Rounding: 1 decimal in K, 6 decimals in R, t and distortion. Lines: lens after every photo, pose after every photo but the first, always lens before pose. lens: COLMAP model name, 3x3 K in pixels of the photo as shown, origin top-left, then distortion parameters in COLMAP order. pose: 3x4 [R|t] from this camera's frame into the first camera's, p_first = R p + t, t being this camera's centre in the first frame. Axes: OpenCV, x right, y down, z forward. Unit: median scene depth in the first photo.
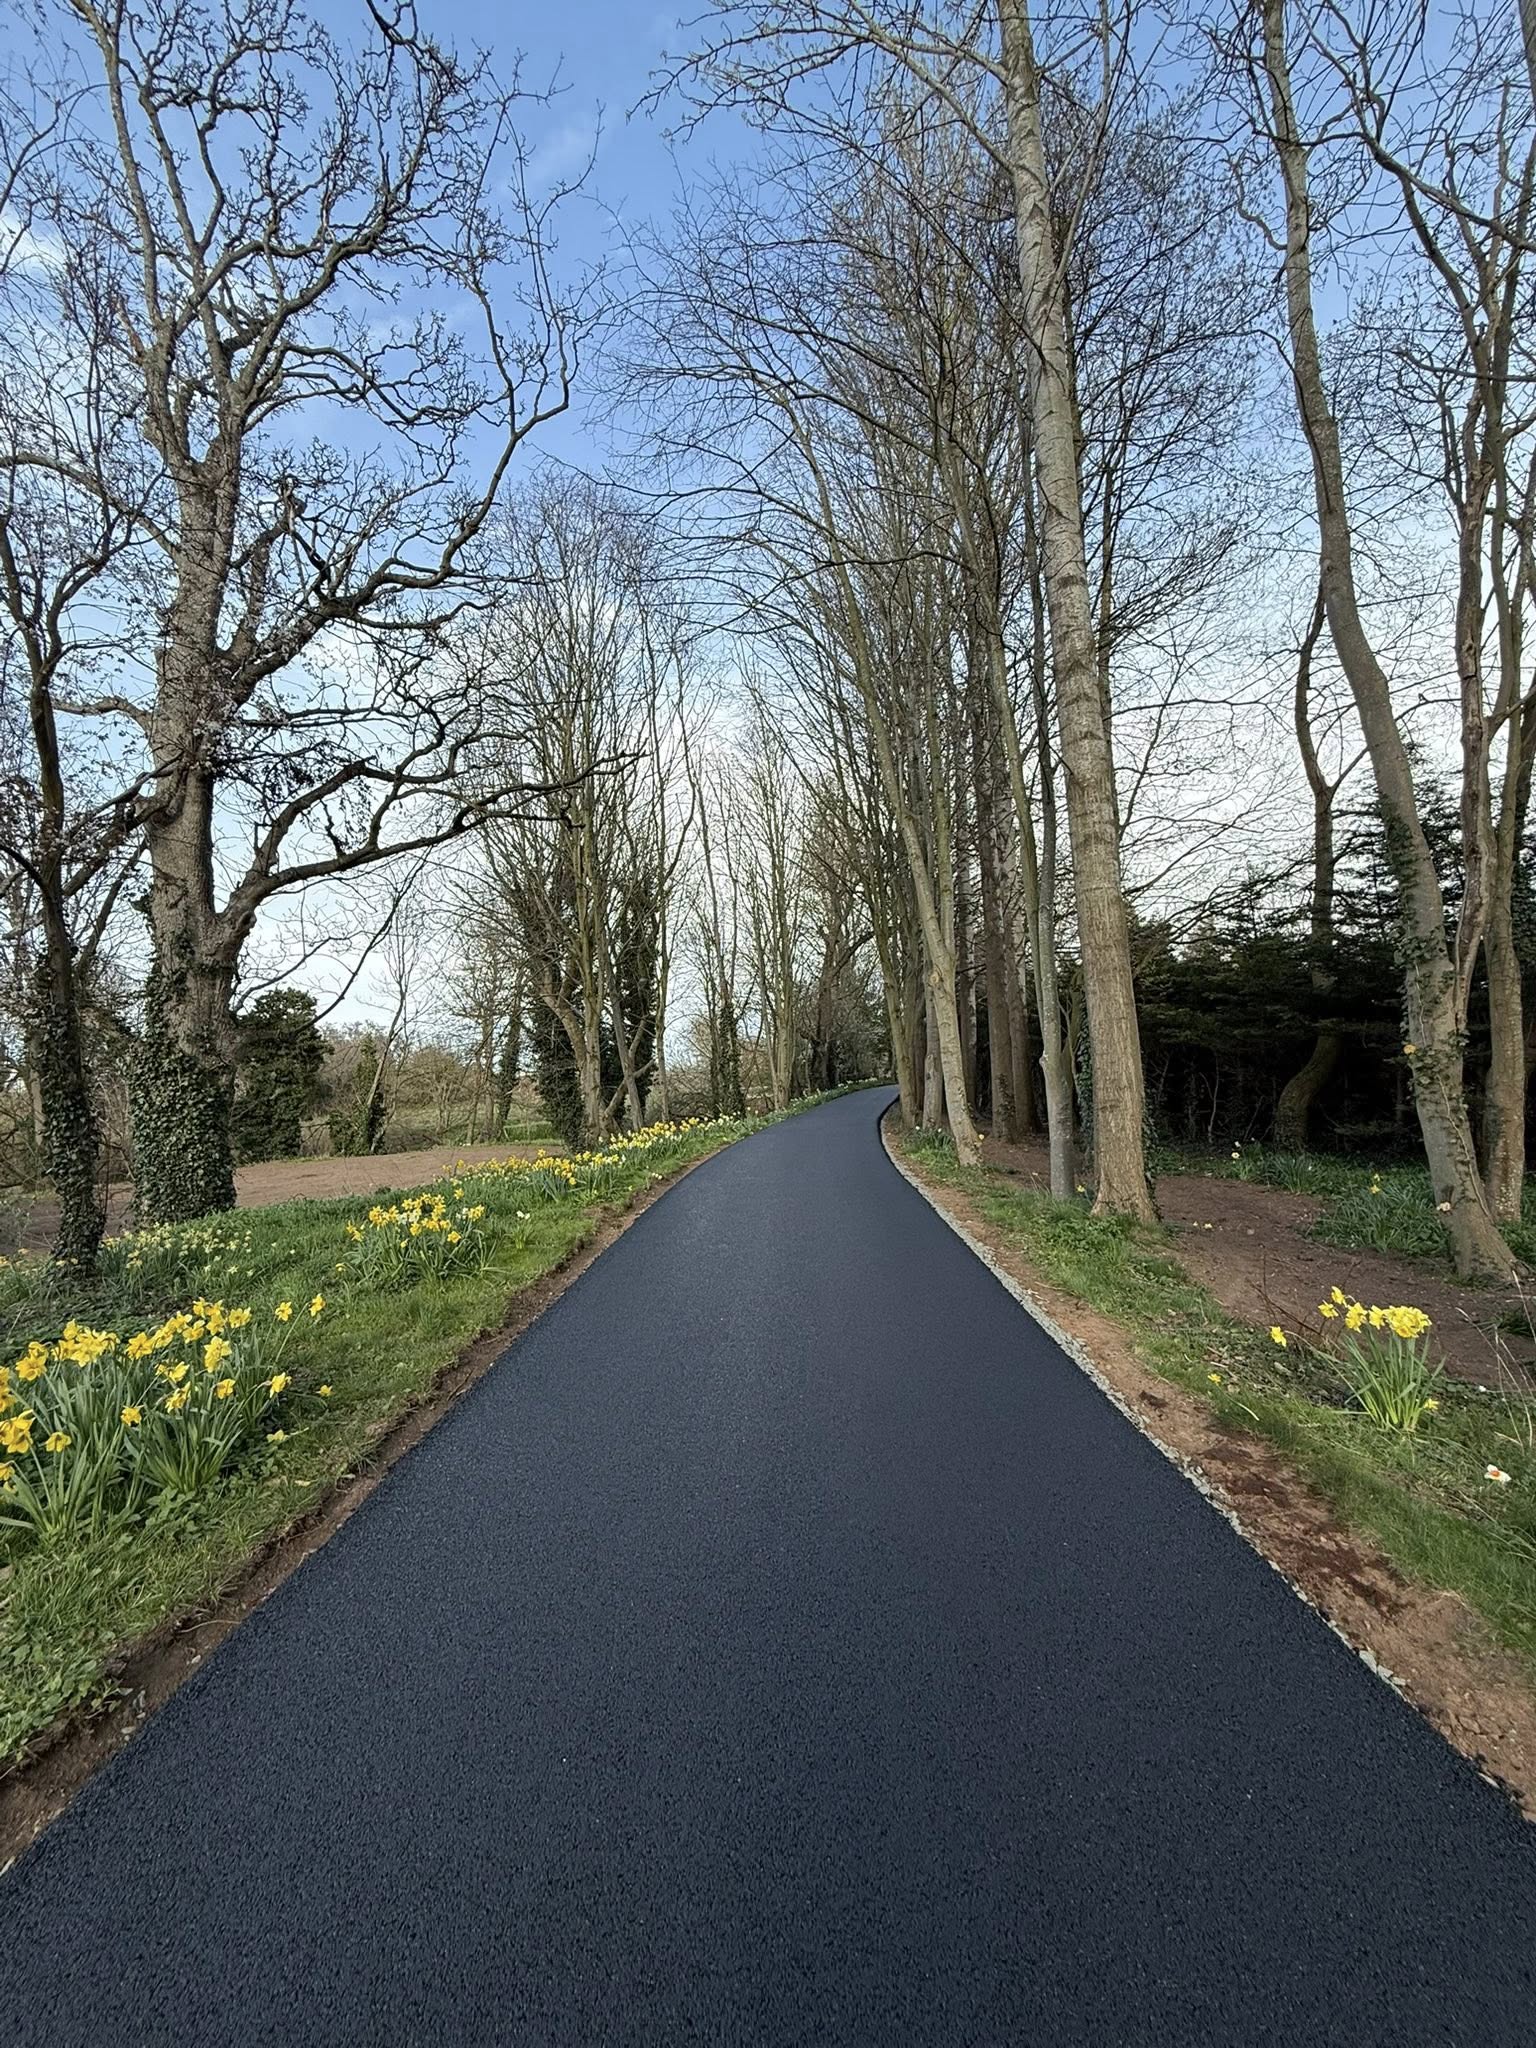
lens RADIAL K [[812.3, 0, 773.7], [0, 812.3, 1017.9], [0, 0, 1]] dist [0.001609, 0.000211]
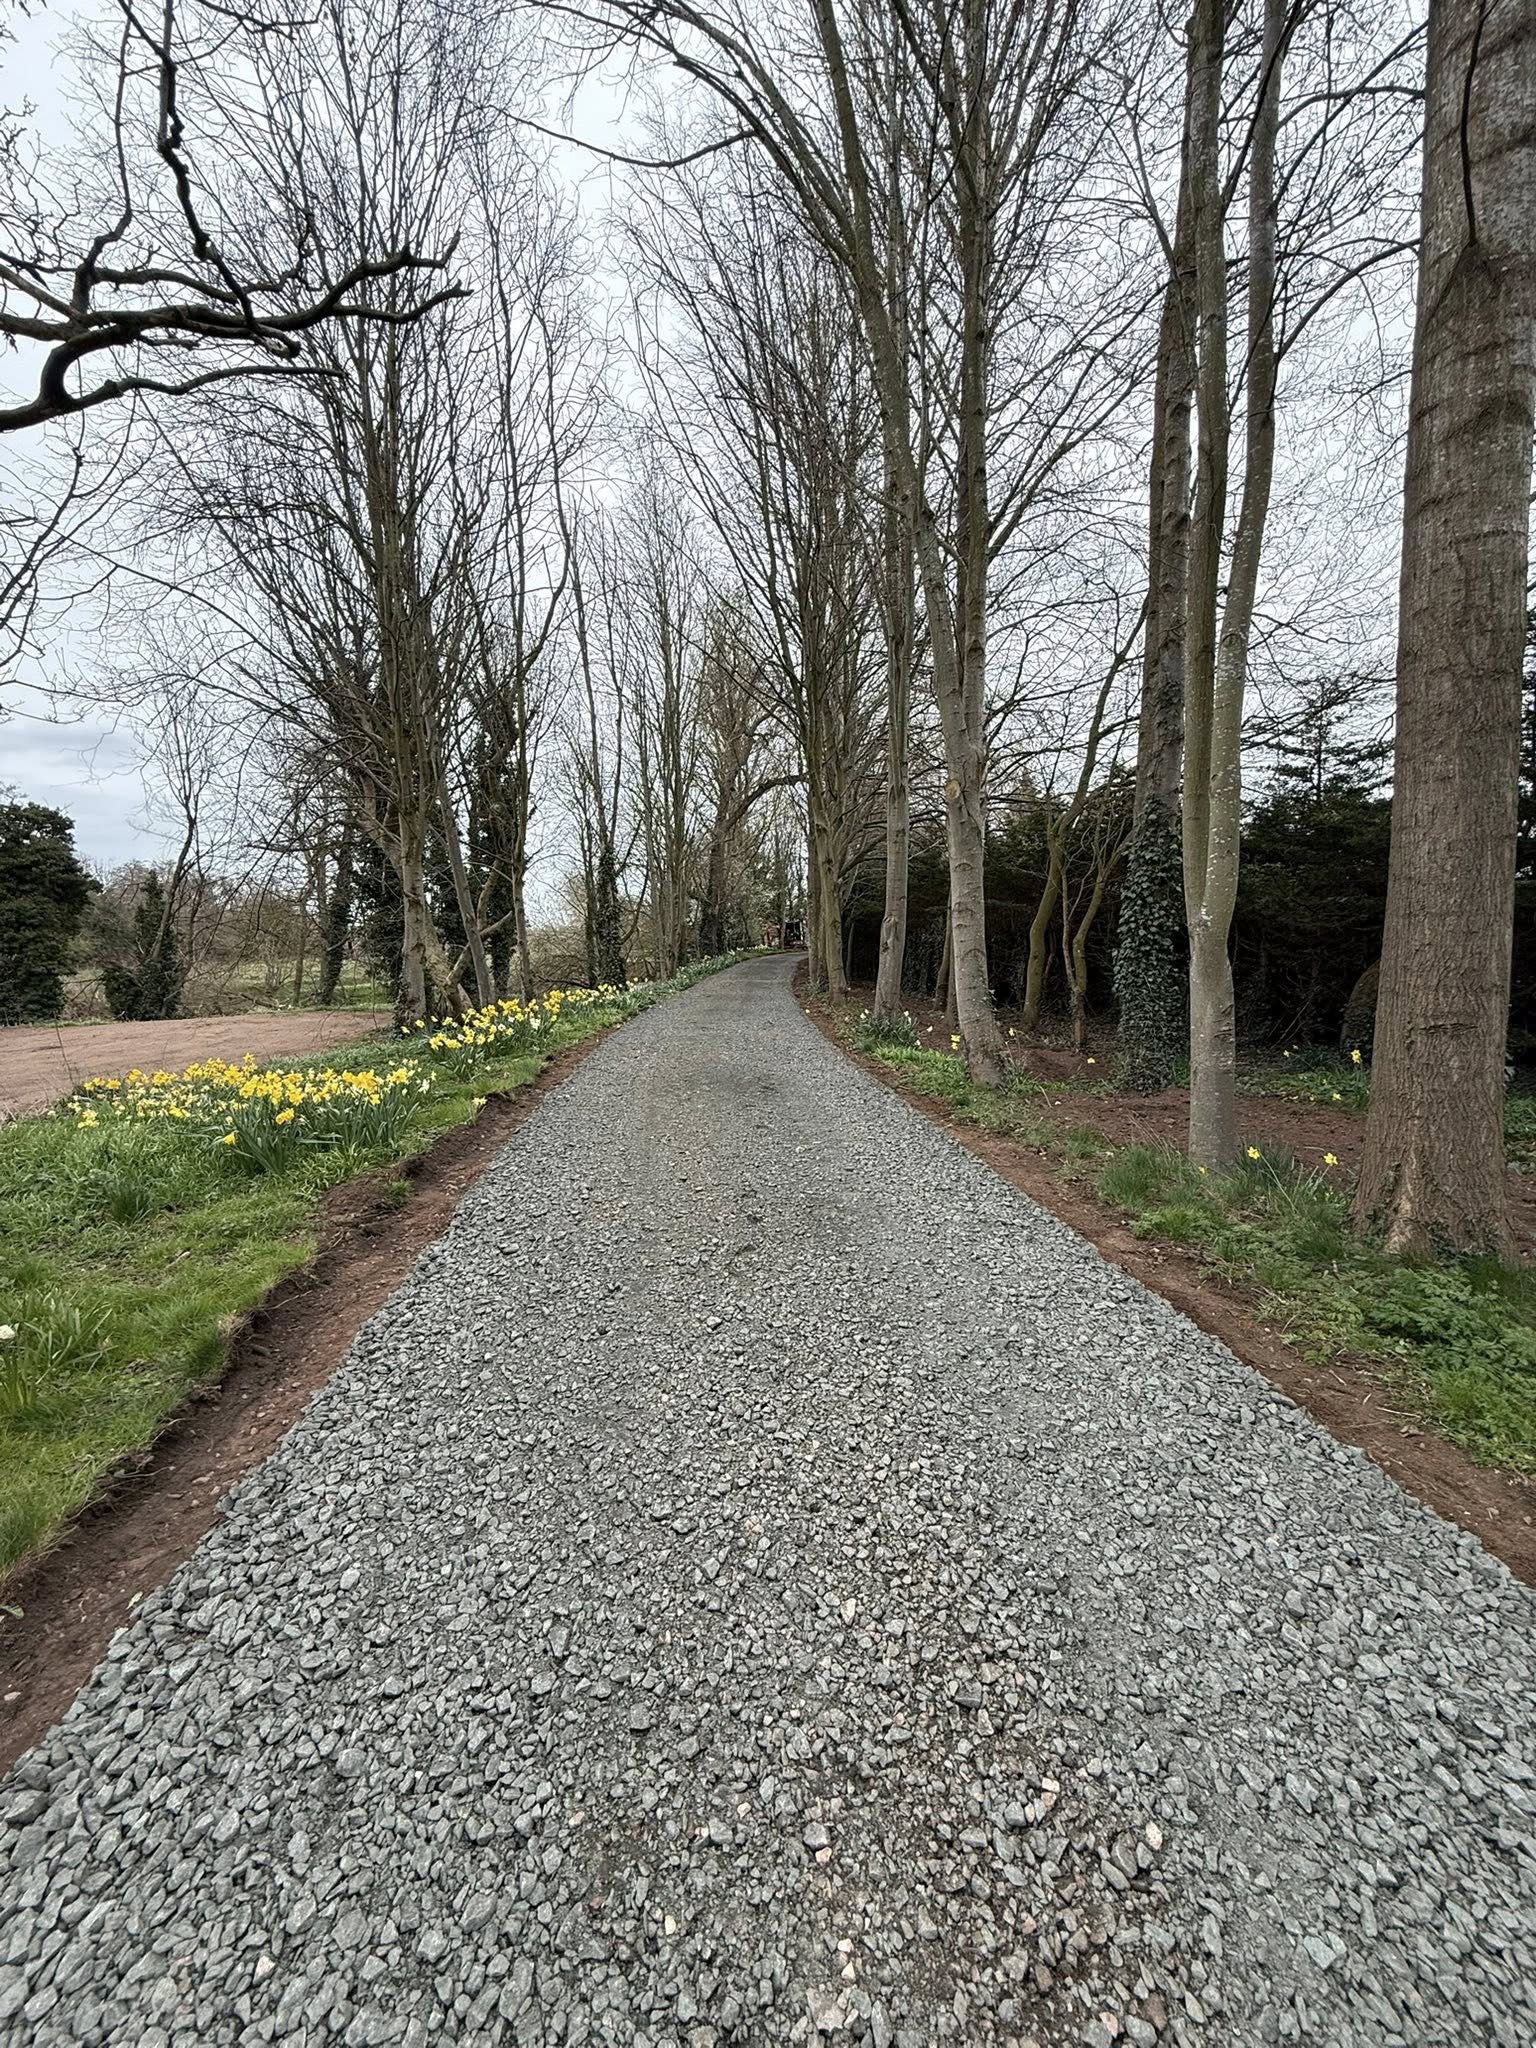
lens RADIAL K [[812.3, 0, 773.7], [0, 812.3, 1017.9], [0, 0, 1]] dist [0.001609, 0.000211]
pose [[0.988120, 0.024363, 0.151739, -0.008624], [-0.048347, 0.986503, 0.156443, 0.010140], [-0.145880, -0.161920, 0.975962, 0.113420]]
